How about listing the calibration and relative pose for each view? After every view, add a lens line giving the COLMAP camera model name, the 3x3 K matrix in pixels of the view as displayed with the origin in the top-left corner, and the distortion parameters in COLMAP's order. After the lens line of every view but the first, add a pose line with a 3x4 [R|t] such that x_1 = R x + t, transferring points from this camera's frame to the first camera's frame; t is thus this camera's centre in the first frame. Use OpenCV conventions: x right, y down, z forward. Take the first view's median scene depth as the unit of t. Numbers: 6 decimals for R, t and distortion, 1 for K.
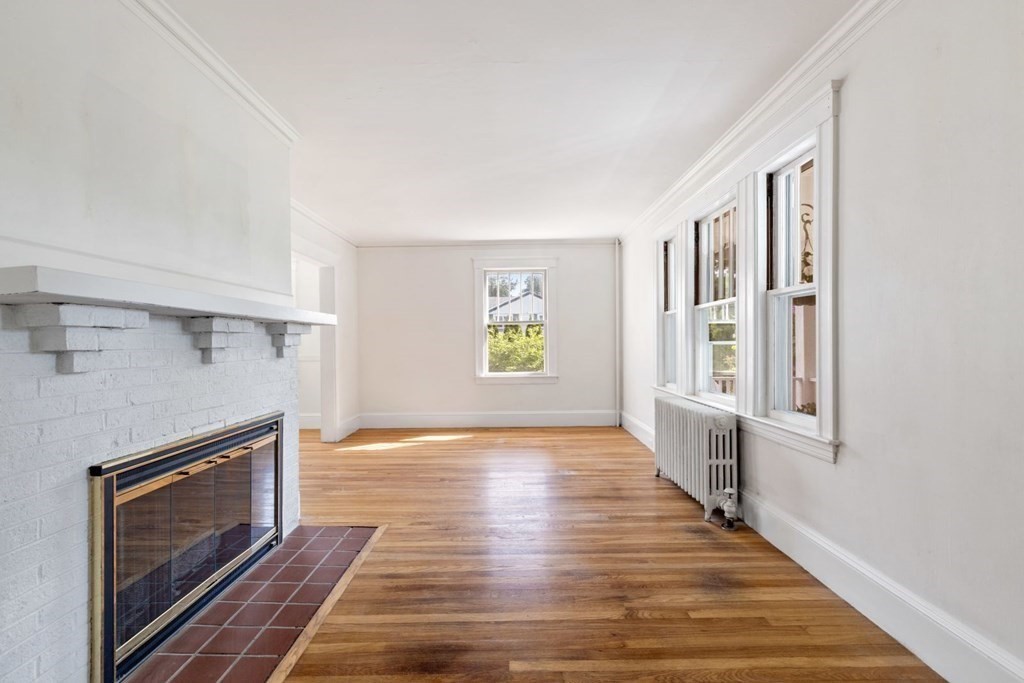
lens RADIAL K [[458.9, 0, 508.6], [0, 458.9, 340.9], [0, 0, 1]] dist [0.001541, -0.000601]
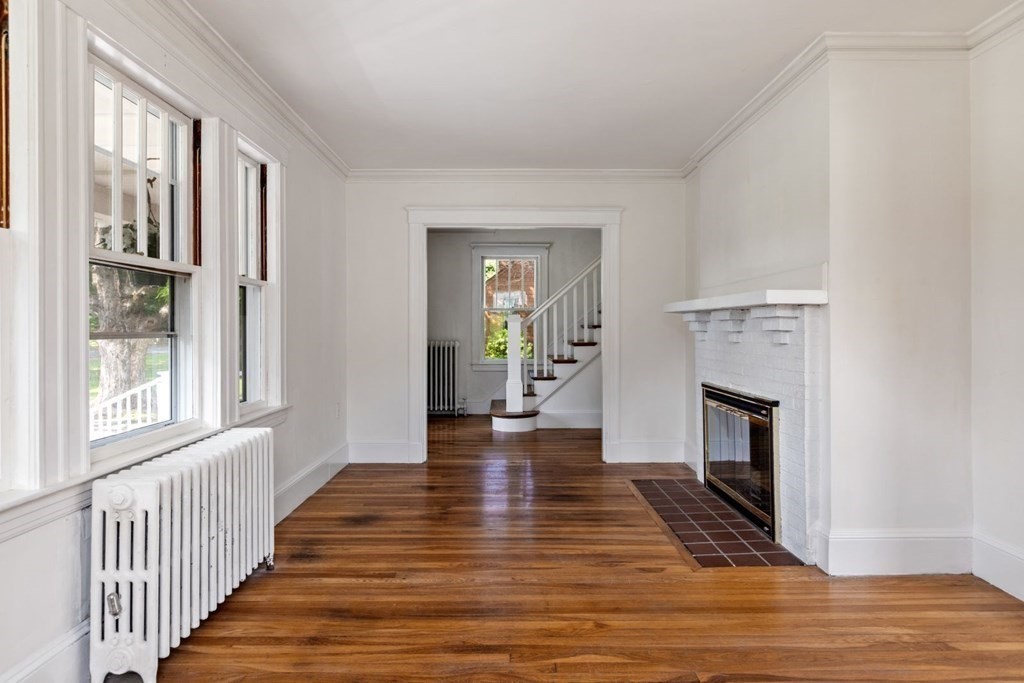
lens RADIAL K [[613.1, 0, 518.4], [0, 613.1, 343.0], [0, 0, 1]] dist [0.001565, -0.002493]
pose [[-0.999445, 0.010030, -0.031768, 0.064709], [0.009440, 0.999782, 0.018646, 0.008239], [0.031948, 0.018335, -0.999321, 2.396036]]
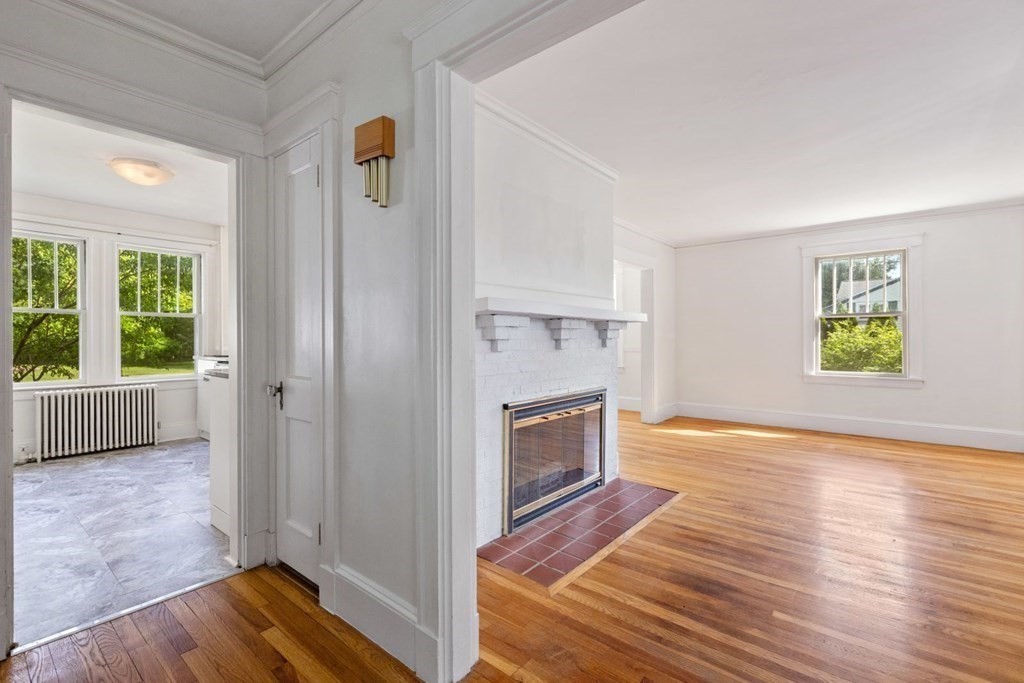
lens RADIAL K [[458.9, 0, 508.6], [0, 458.9, 340.9], [0, 0, 1]] dist [0.001541, -0.000601]
pose [[0.771691, 0.015414, -0.635810, 0.144800], [-0.006152, 0.999840, 0.016773, -0.002270], [0.635967, -0.009032, 0.771663, -0.220864]]
